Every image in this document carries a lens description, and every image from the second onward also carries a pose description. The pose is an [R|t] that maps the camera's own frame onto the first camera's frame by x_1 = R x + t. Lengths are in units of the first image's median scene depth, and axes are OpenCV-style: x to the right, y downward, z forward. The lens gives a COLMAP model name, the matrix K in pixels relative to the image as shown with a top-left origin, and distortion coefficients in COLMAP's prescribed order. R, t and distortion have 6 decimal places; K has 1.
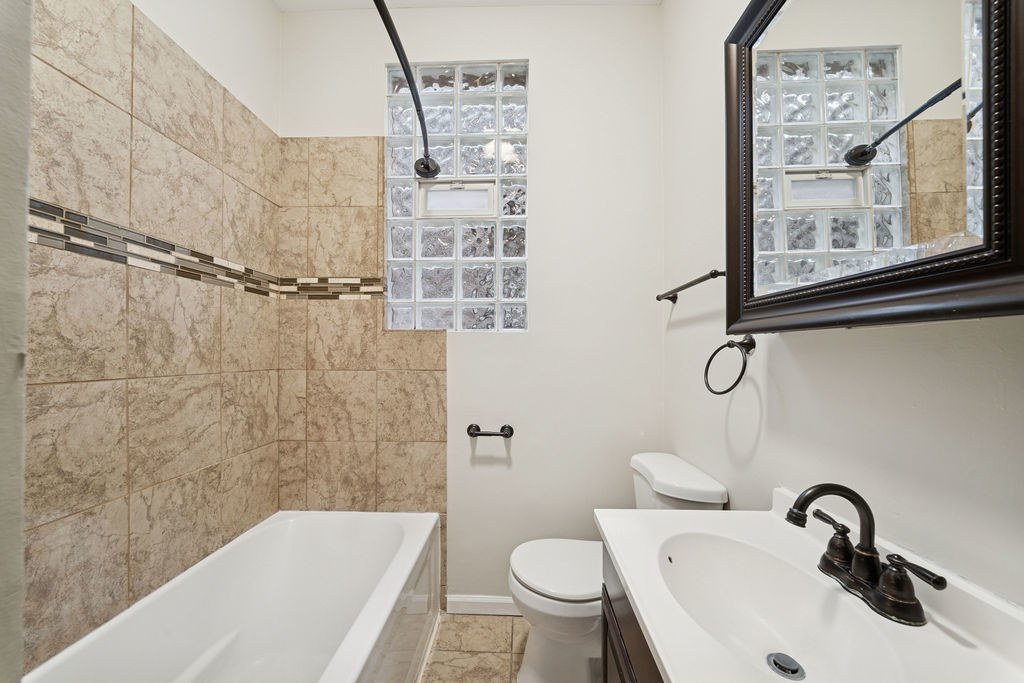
lens RADIAL K [[360.5, 0, 513.5], [0, 360.5, 345.7], [0, 0, 1]] dist [-0.002399, -0.001652]
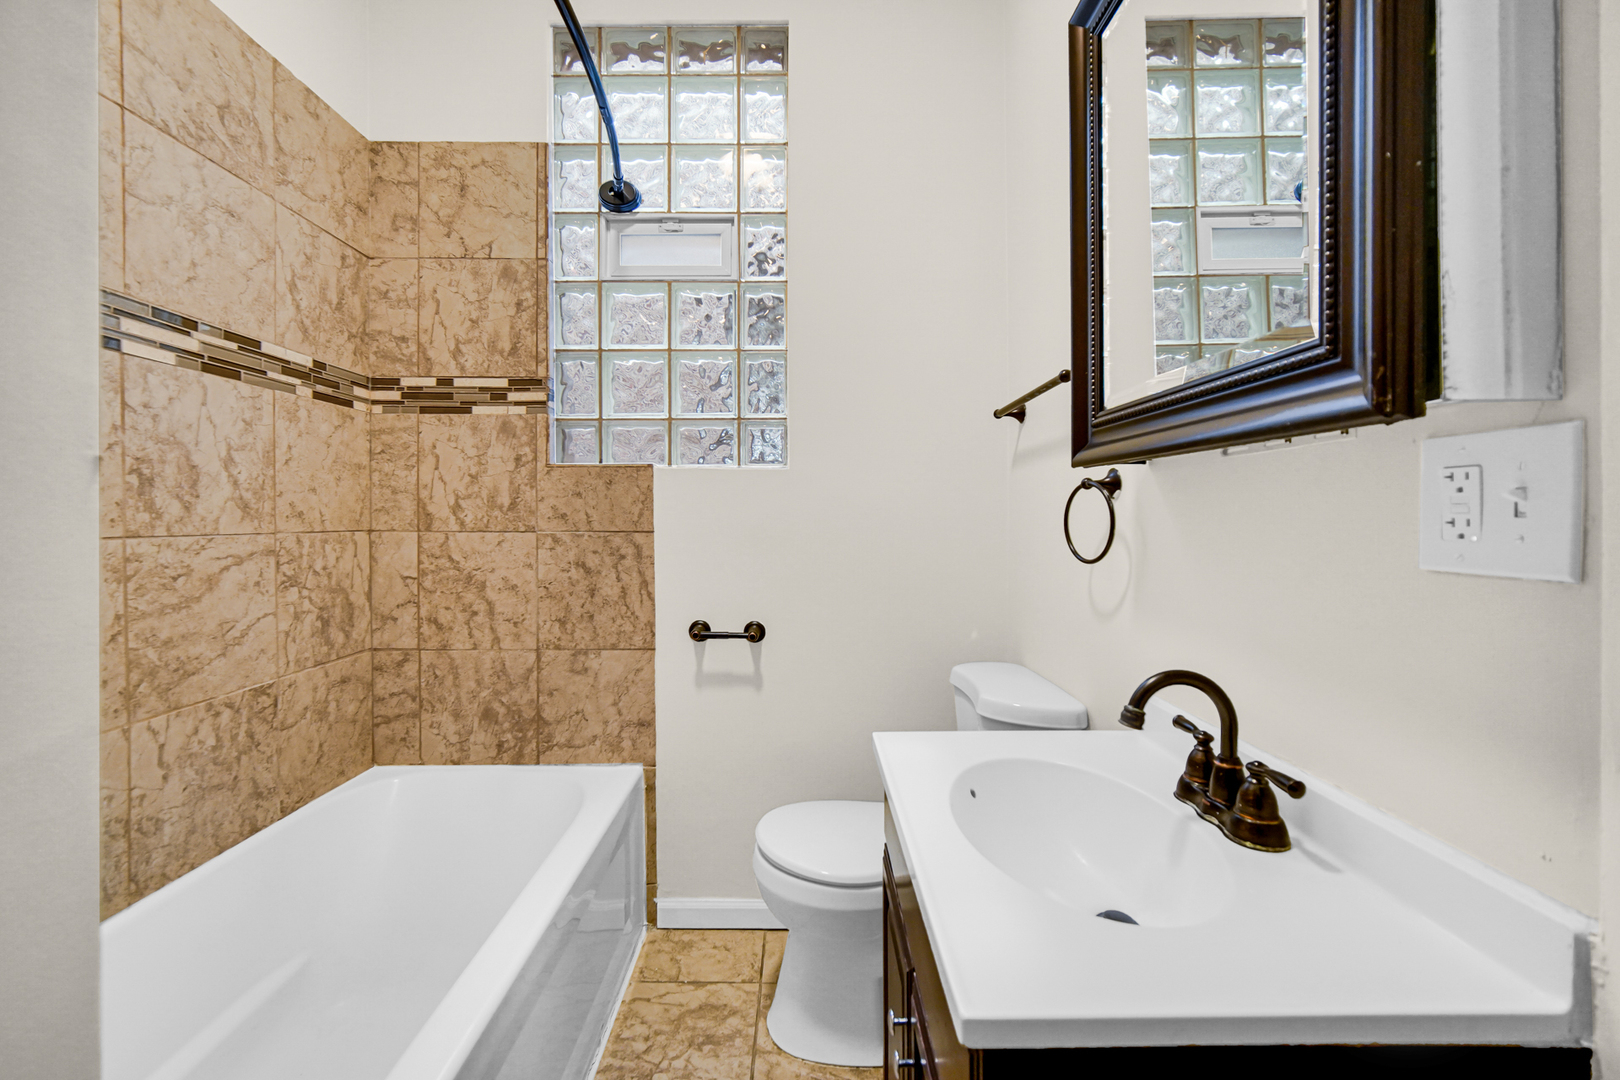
lens RADIAL K [[640.0, 0, 816.4], [0, 640.0, 511.8], [0, 0, 1]] dist [-0.011404, 0.004575]
pose [[0.999001, -0.001597, 0.044654, 0.046704], [0.000948, 0.999894, 0.014549, 0.022741], [-0.044673, -0.014492, 0.998897, -0.103629]]
